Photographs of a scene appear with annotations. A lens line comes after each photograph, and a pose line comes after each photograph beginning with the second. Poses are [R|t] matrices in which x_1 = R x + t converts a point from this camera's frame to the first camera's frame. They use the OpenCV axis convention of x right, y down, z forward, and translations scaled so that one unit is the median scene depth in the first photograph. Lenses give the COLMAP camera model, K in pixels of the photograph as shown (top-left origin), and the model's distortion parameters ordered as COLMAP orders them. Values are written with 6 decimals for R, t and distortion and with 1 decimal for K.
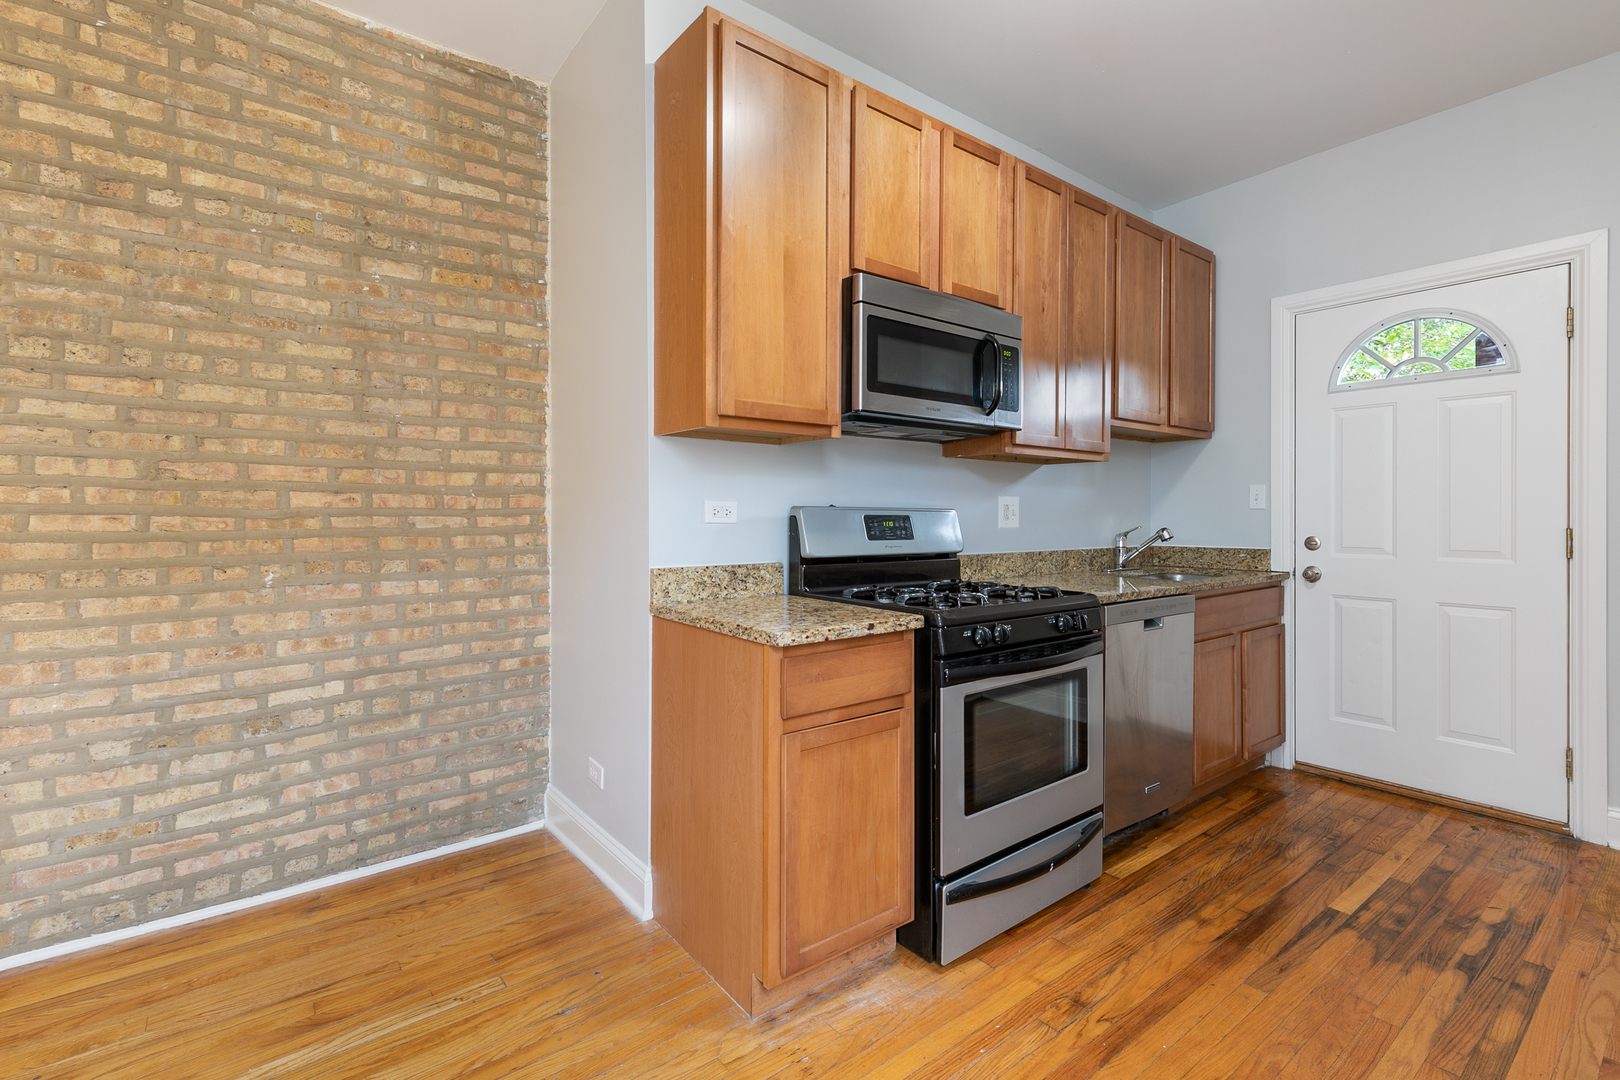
lens RADIAL K [[732.3, 0, 809.3], [0, 732.3, 527.9], [0, 0, 1]] dist [0.002837, 0.000055]
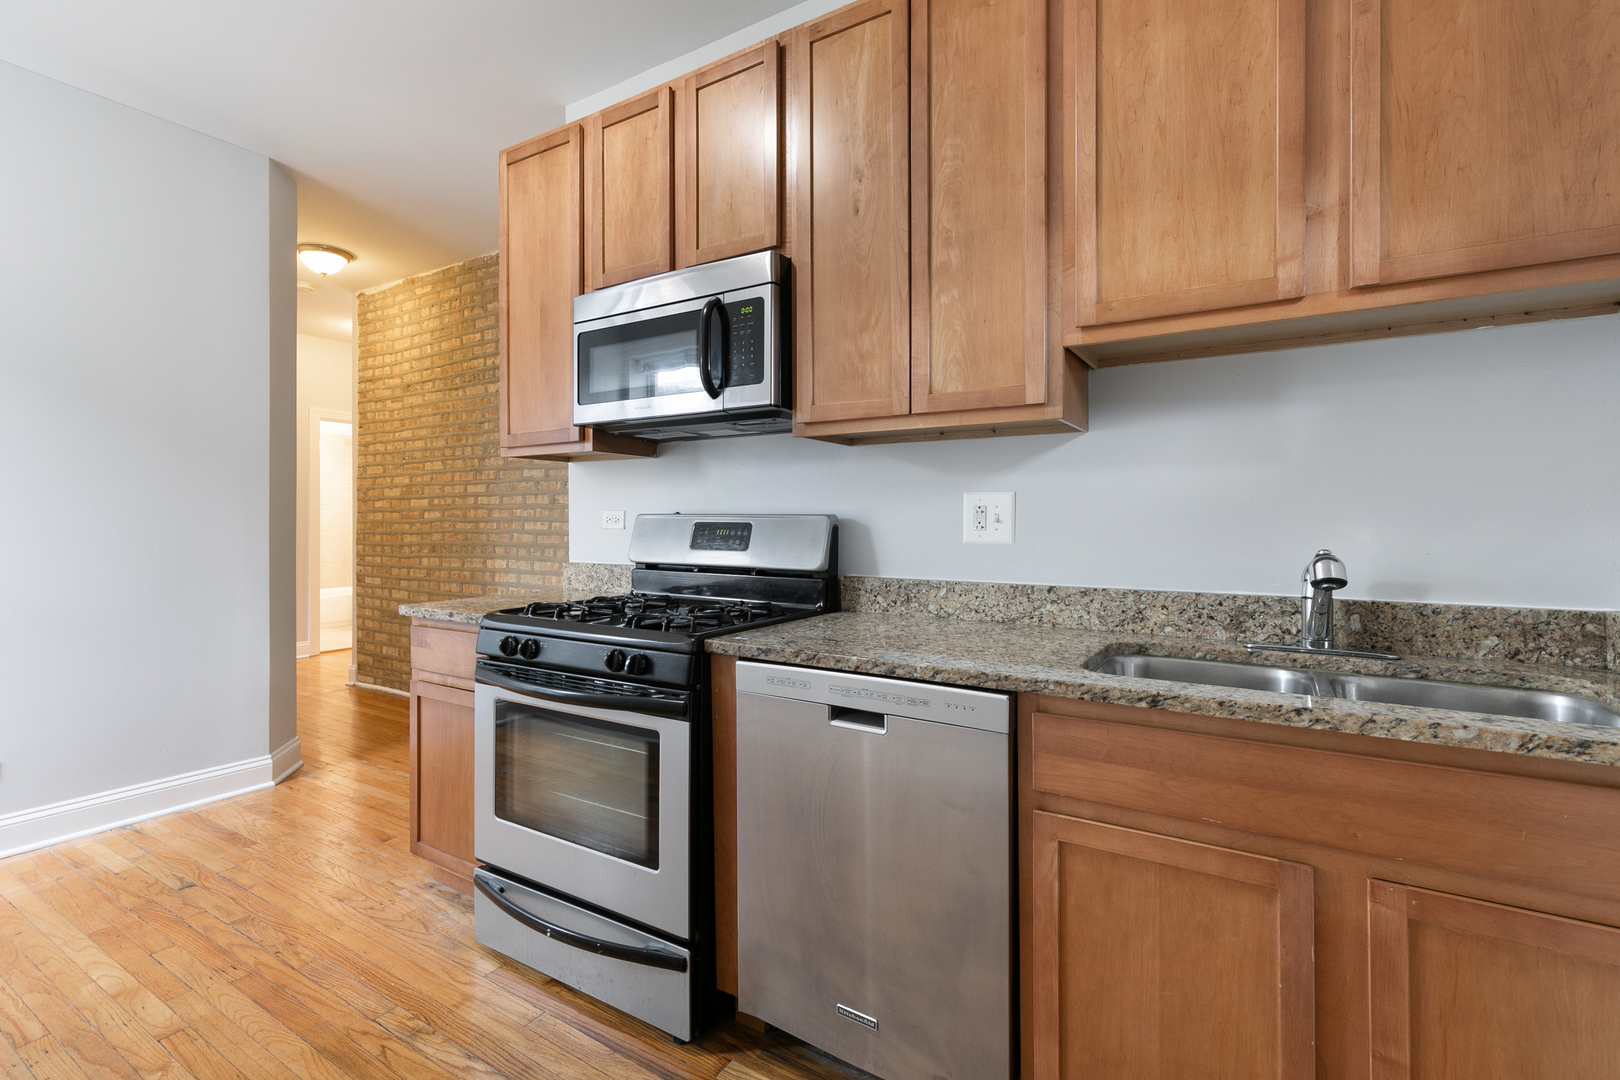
lens RADIAL K [[732.3, 0, 810.5], [0, 732.3, 529.1], [0, 0, 1]] dist [0.002837, 0.000055]
pose [[0.343996, 0.010435, -0.938913, 1.022829], [-0.015210, 0.999869, 0.005540, -0.016341], [0.938848, 0.012376, 0.344110, 0.815306]]
